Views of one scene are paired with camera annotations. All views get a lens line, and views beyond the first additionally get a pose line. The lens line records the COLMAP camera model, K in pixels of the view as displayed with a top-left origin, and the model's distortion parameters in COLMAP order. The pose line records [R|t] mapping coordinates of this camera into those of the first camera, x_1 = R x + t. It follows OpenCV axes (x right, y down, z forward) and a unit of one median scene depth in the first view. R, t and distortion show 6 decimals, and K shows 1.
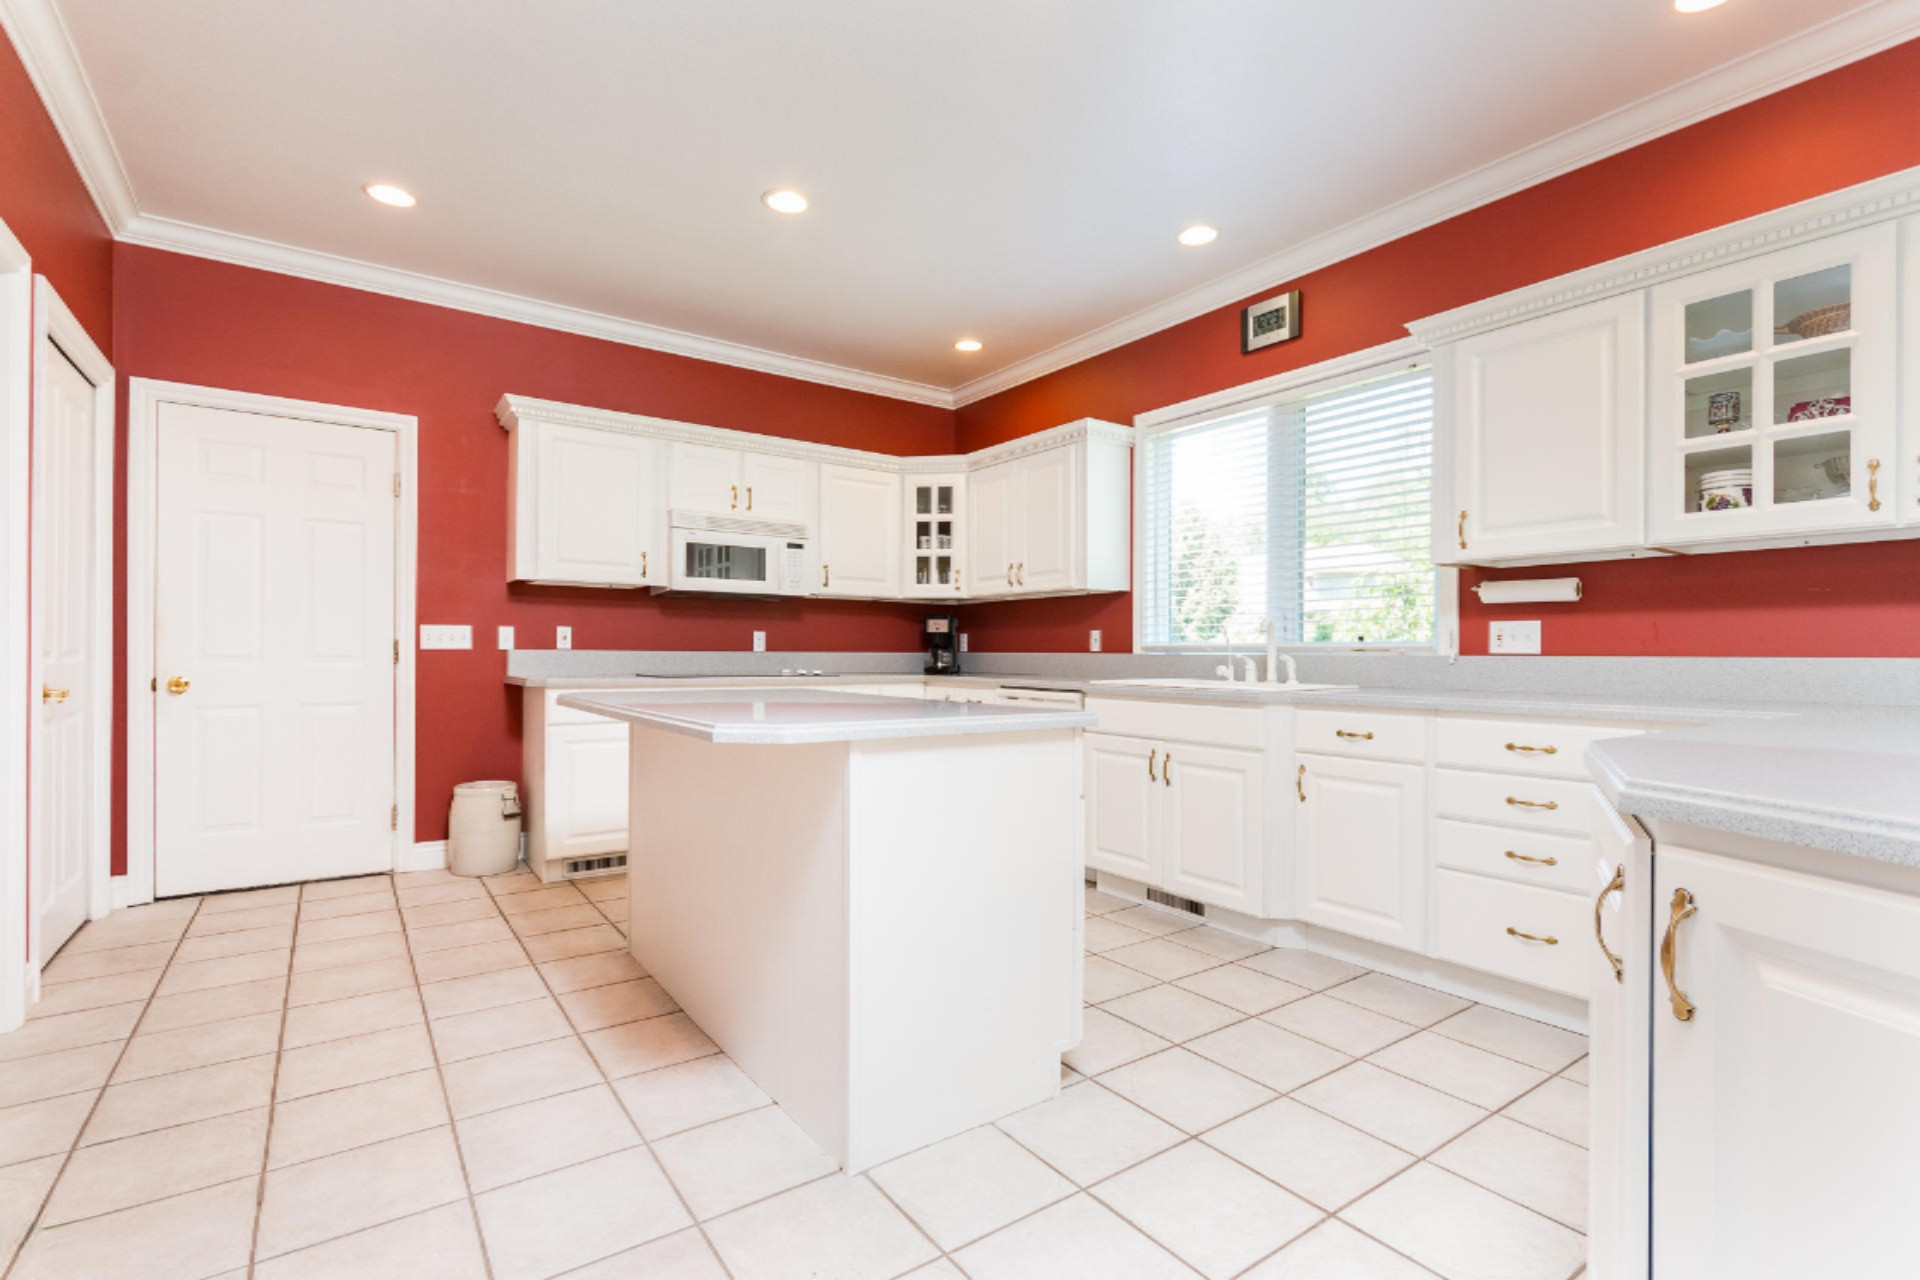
lens RADIAL K [[882.7, 0, 963.9], [0, 882.7, 642.5], [0, 0, 1]] dist [0.008633, 0.000469]
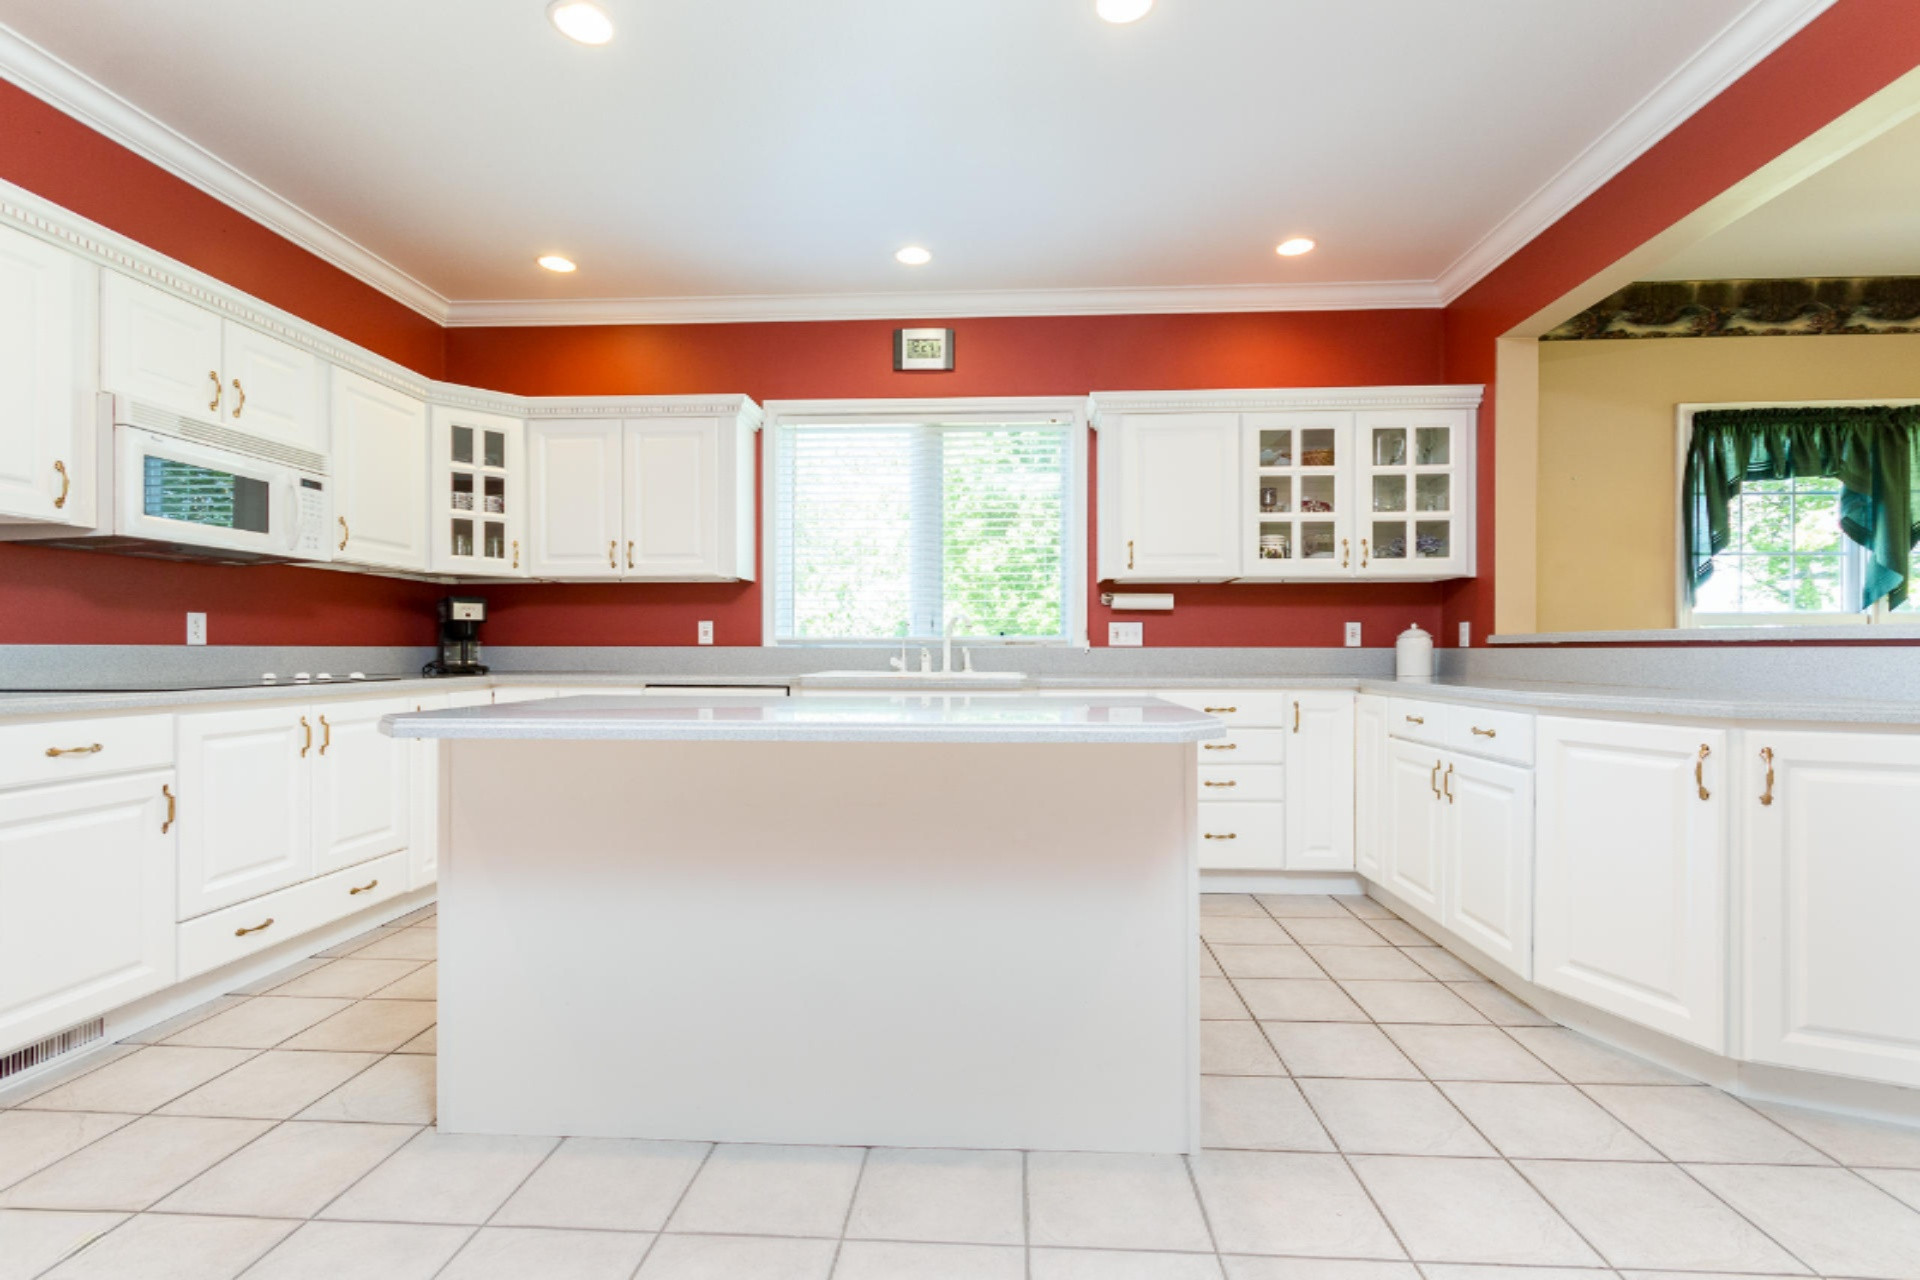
lens RADIAL K [[882.7, 0, 962.8], [0, 882.7, 643.9], [0, 0, 1]] dist [0.008633, 0.000469]
pose [[0.626865, -0.002246, 0.779124, -0.449087], [-0.006959, 0.999940, 0.008482, -0.000153], [-0.779096, -0.010739, 0.626812, 0.235476]]
